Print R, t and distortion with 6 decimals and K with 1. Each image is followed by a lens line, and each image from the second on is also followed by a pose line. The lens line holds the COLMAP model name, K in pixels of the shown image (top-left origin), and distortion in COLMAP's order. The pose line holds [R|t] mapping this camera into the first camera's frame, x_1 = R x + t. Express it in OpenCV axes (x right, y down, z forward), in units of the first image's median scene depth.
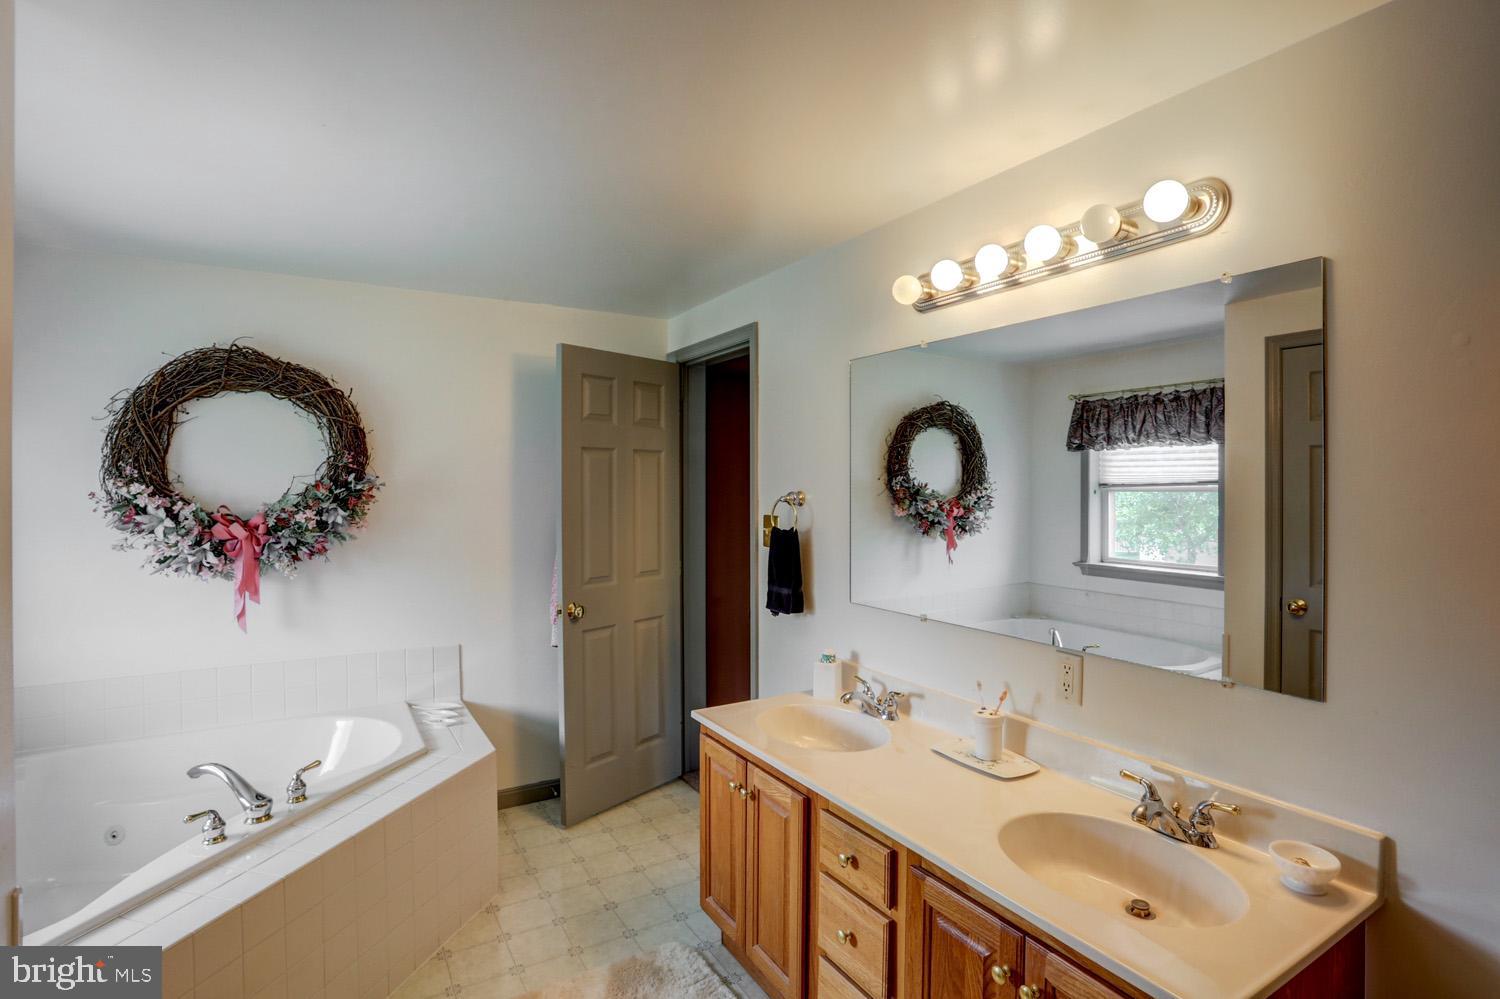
lens RADIAL K [[738.4, 0, 751.5], [0, 738.4, 494.2], [0, 0, 1]] dist [-0.069936, 0.026935]
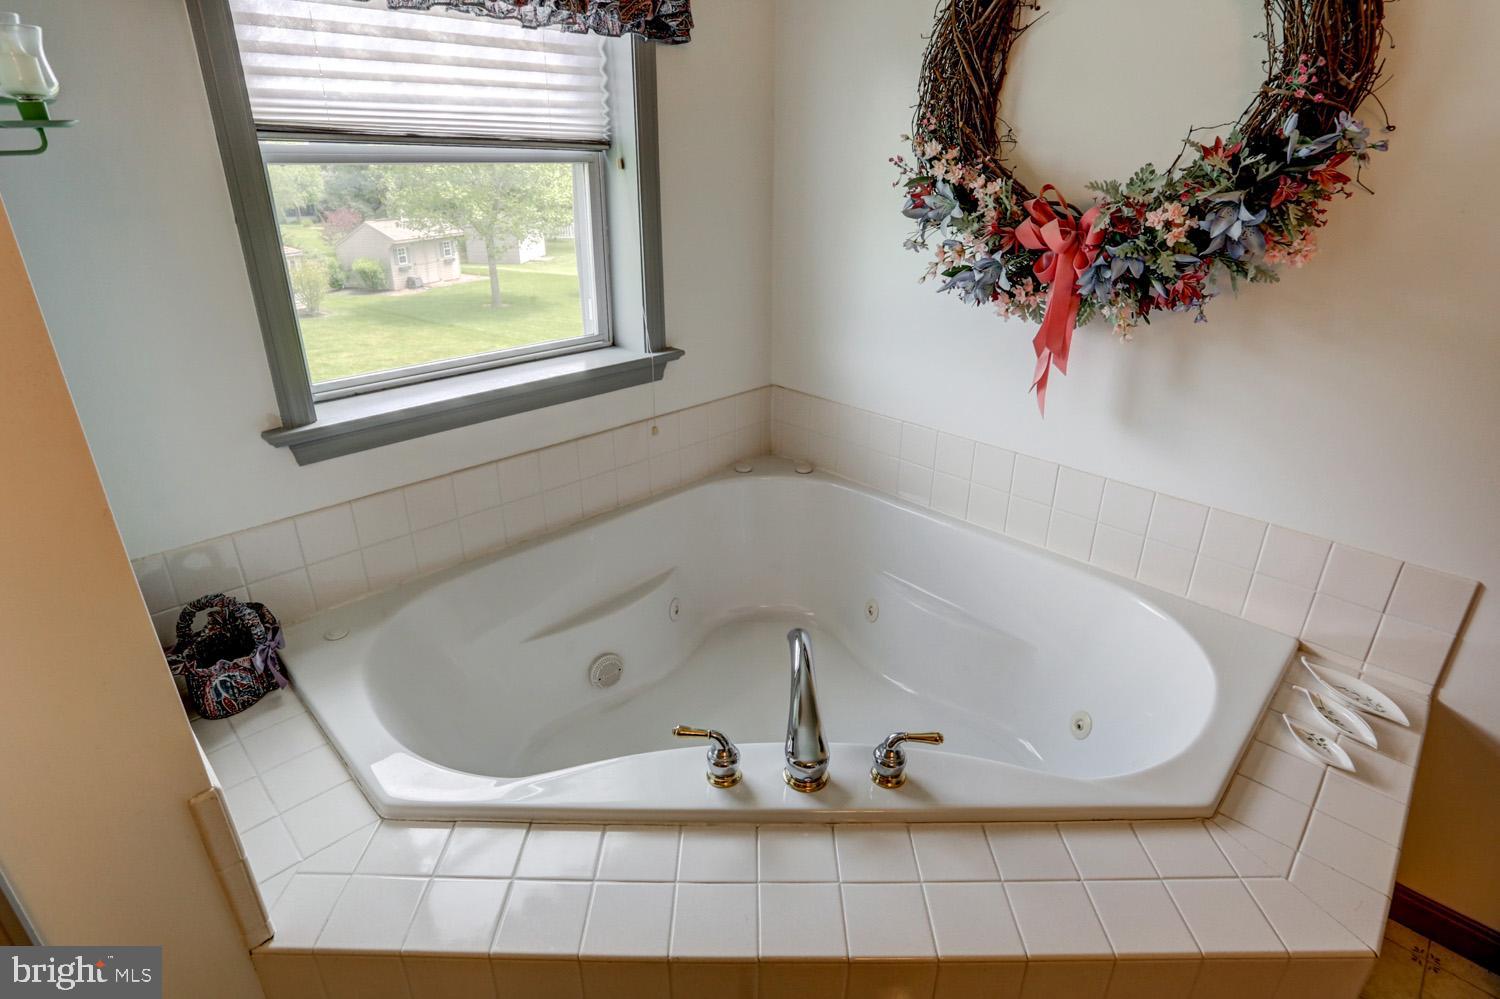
lens RADIAL K [[738.4, 0, 764.6], [0, 738.4, 474.9], [0, 0, 1]] dist [-0.069936, 0.026935]
pose [[0.244866, 0.382102, -0.891089, -0.203831], [-0.020315, 0.920888, 0.389297, 0.008441], [0.969344, -0.077223, 0.233257, 0.628111]]
